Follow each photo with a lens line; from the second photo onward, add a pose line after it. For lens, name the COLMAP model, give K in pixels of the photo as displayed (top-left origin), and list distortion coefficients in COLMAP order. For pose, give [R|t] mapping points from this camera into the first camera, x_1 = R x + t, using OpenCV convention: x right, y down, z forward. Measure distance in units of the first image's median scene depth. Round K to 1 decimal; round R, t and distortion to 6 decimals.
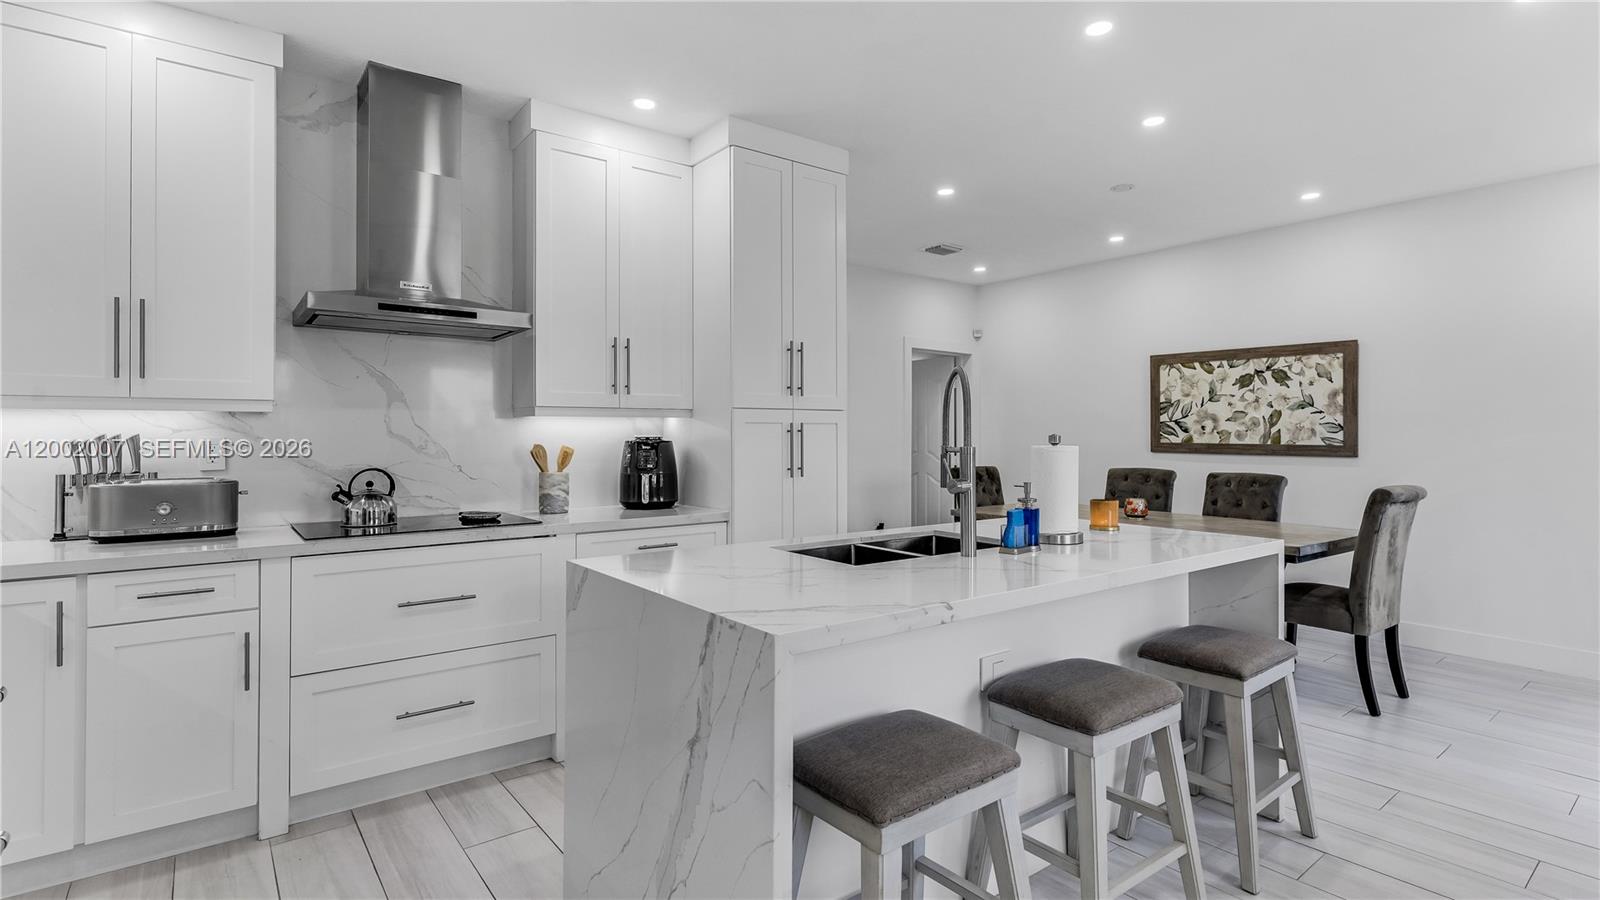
lens RADIAL K [[784.7, 0, 802.6], [0, 784.7, 427.9], [0, 0, 1]] dist [0.005142, 0.000646]
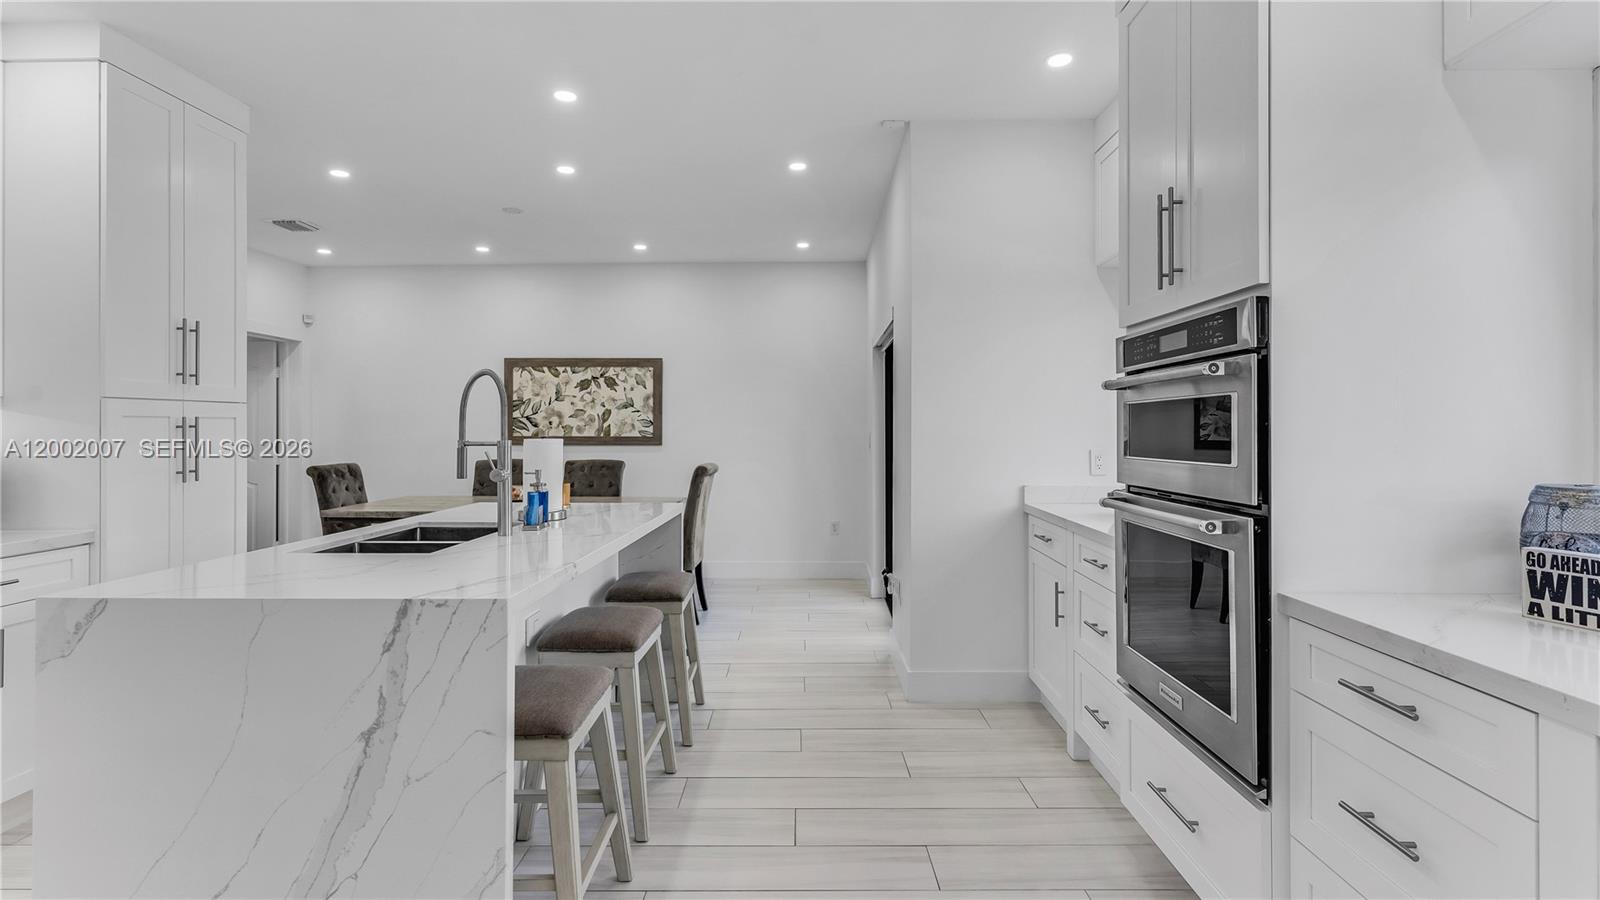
lens RADIAL K [[784.7, 0, 802.6], [0, 784.7, 427.9], [0, 0, 1]] dist [0.005142, 0.000646]
pose [[0.620771, -0.003295, 0.783985, -0.194955], [-0.002168, 0.999980, 0.005920, -0.000773], [-0.783989, -0.005375, 0.620752, -0.024612]]
